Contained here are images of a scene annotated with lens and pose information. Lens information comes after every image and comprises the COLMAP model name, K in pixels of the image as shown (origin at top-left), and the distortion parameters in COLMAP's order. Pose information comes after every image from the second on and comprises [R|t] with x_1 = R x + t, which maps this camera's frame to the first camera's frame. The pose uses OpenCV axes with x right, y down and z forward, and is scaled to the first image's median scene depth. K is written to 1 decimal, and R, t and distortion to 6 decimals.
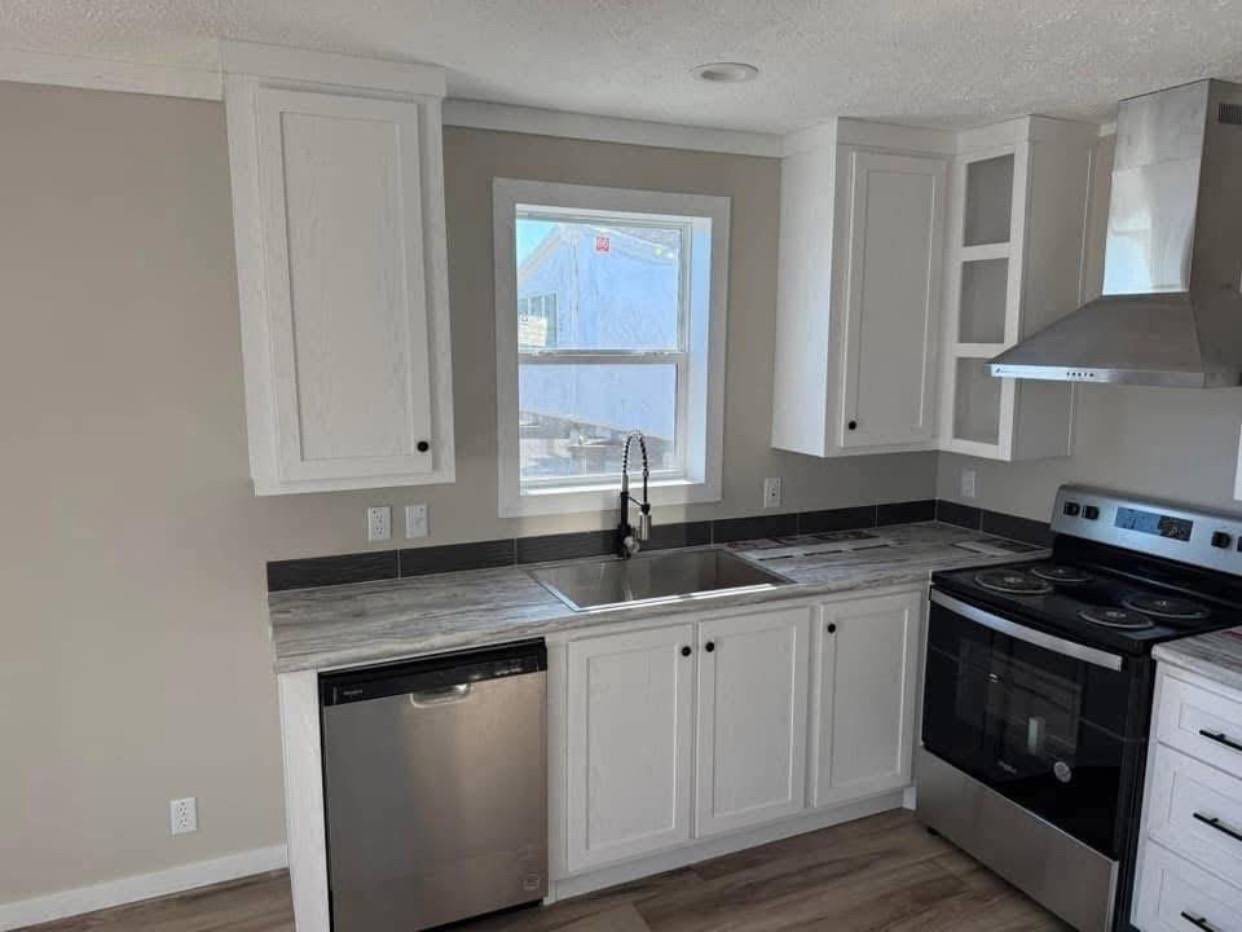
lens RADIAL K [[872.4, 0, 619.5], [0, 872.4, 471.0], [0, 0, 1]] dist [0.048750, -0.061522]
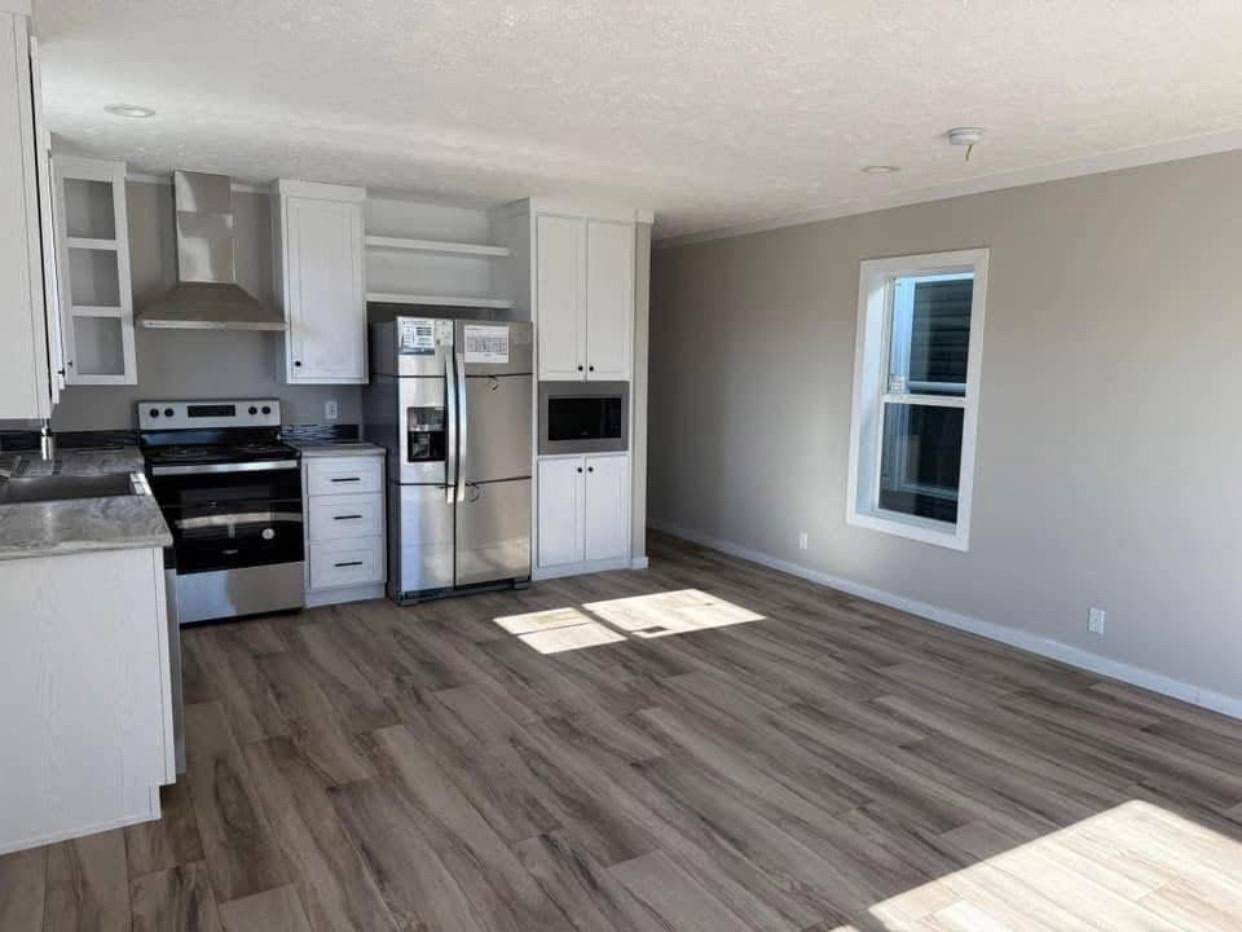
lens RADIAL K [[870.1, 0, 621.0], [0, 870.1, 466.0], [0, 0, 1]] dist [0.143503, -0.198754]
pose [[-0.121844, -0.130537, 0.983928, -1.224300], [0.141157, 0.978959, 0.147358, 0.018367], [-0.982460, 0.156843, -0.100854, 0.352283]]
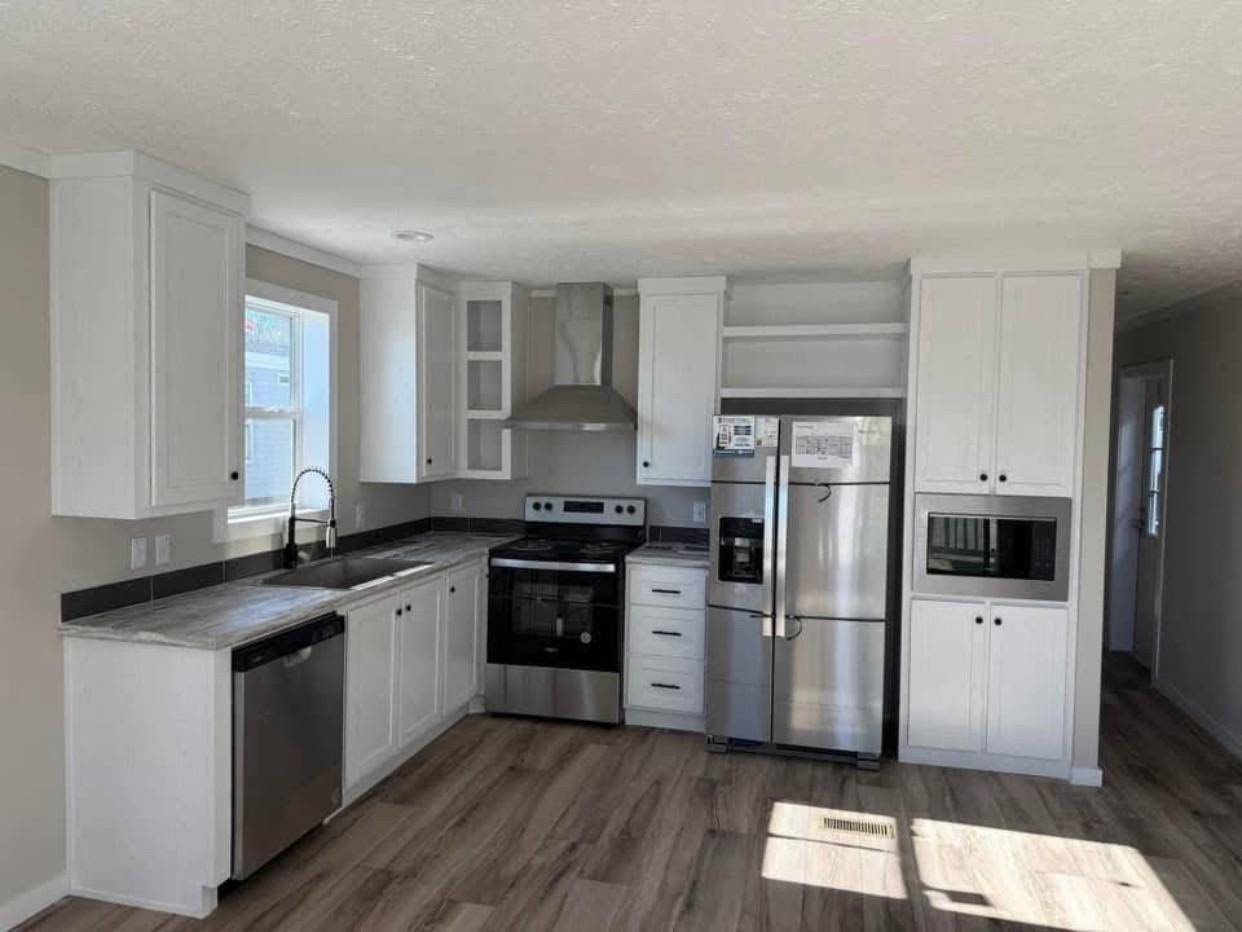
lens RADIAL K [[870.1, 0, 621.0], [0, 870.1, 466.0], [0, 0, 1]] dist [0.143503, -0.198754]
pose [[0.615081, -0.027117, 0.787998, -0.749366], [0.106072, 0.993169, -0.048619, 0.066378], [-0.781297, 0.113489, 0.613755, -0.194145]]
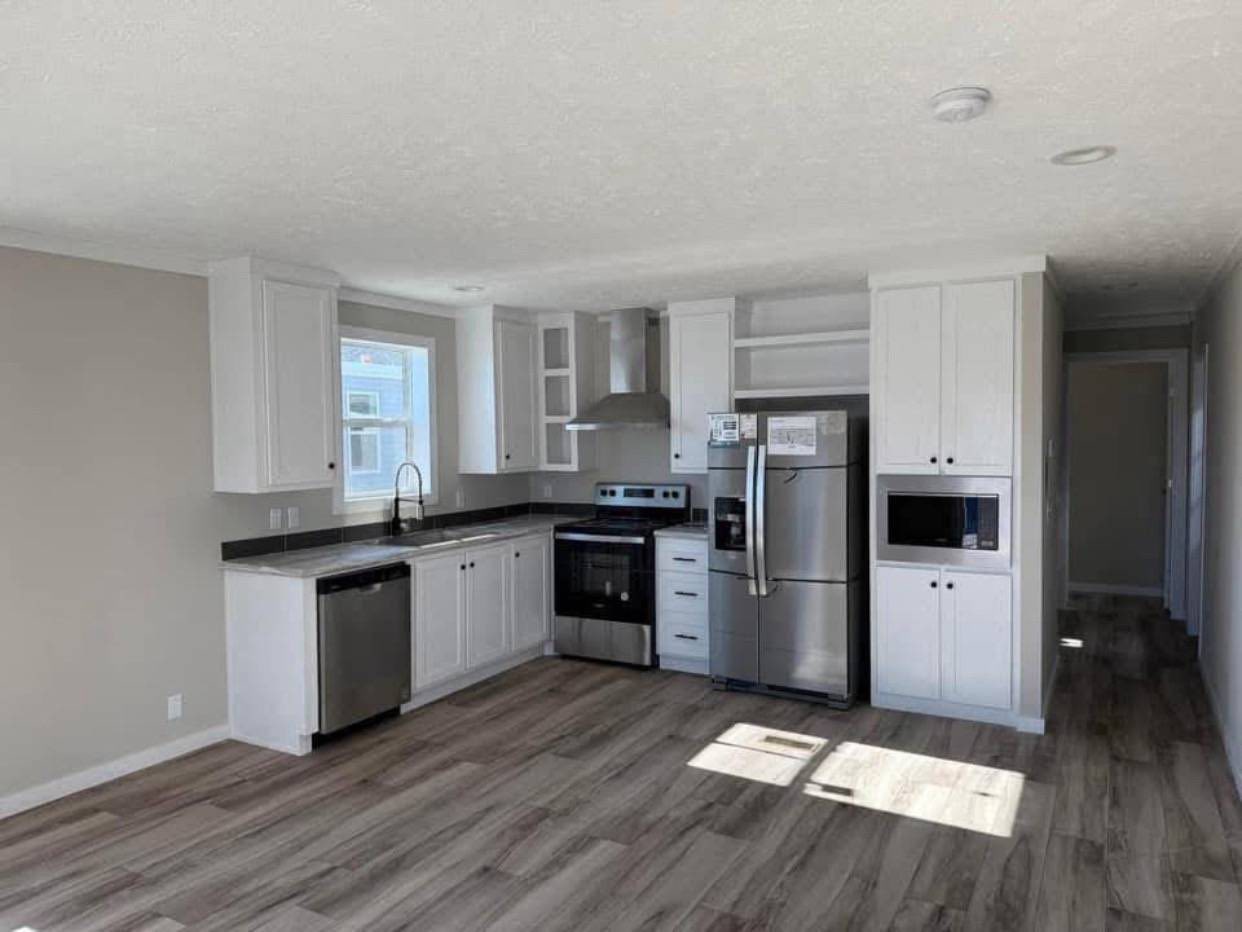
lens RADIAL K [[870.1, 0, 621.0], [0, 870.1, 466.0], [0, 0, 1]] dist [0.143503, -0.198754]
pose [[0.804187, -0.035443, 0.593318, -0.707953], [0.104250, 0.991157, -0.082092, 0.158664], [-0.585162, 0.127870, 0.800771, -0.725494]]
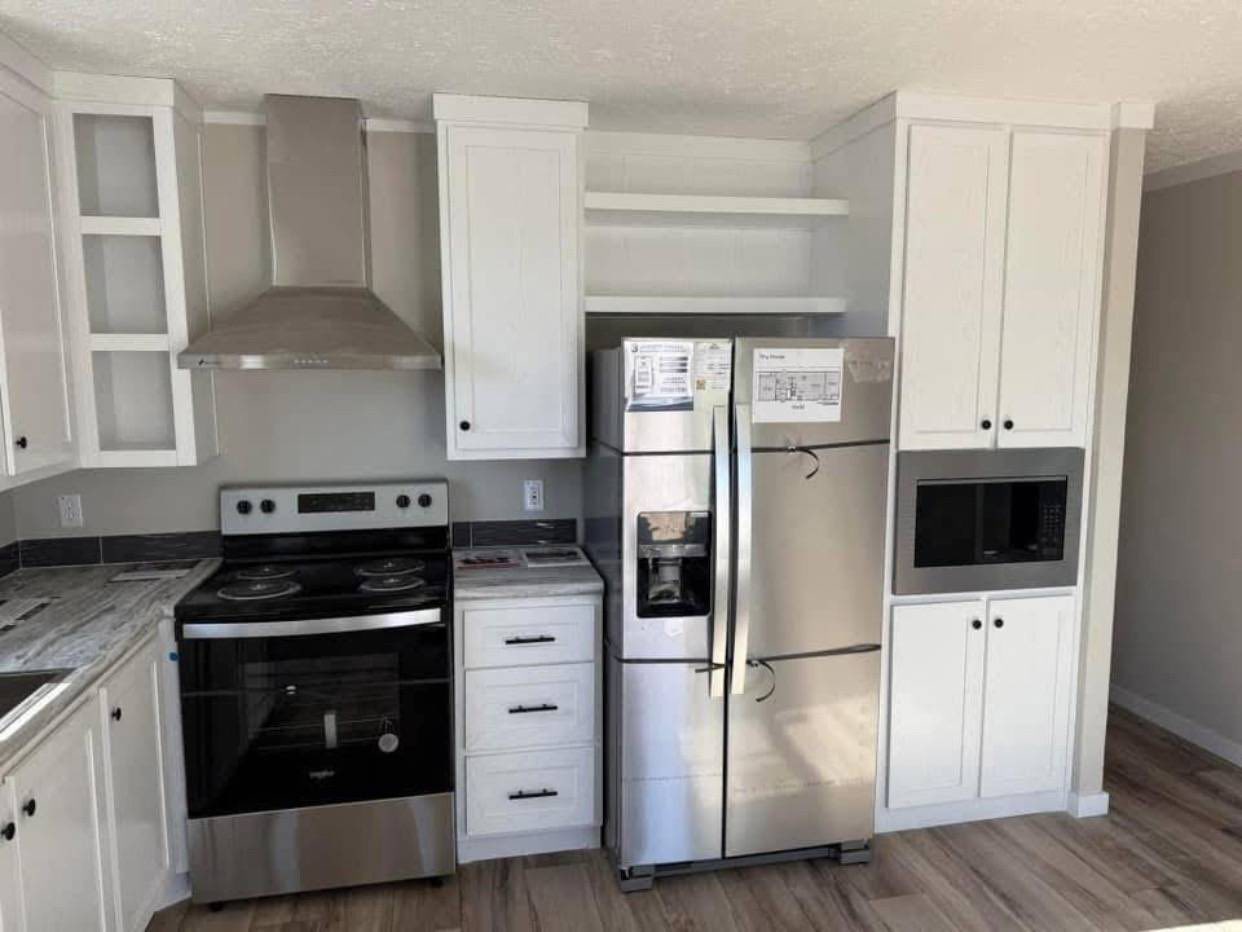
lens RADIAL K [[888.0, 0, 634.0], [0, 888.0, 468.1], [0, 0, 1]] dist [0.075541, -0.089147]
pose [[0.212294, -0.119601, 0.969859, -0.354014], [0.153203, 0.984283, 0.087845, -0.021494], [-0.965122, 0.129936, 0.227281, 0.367944]]
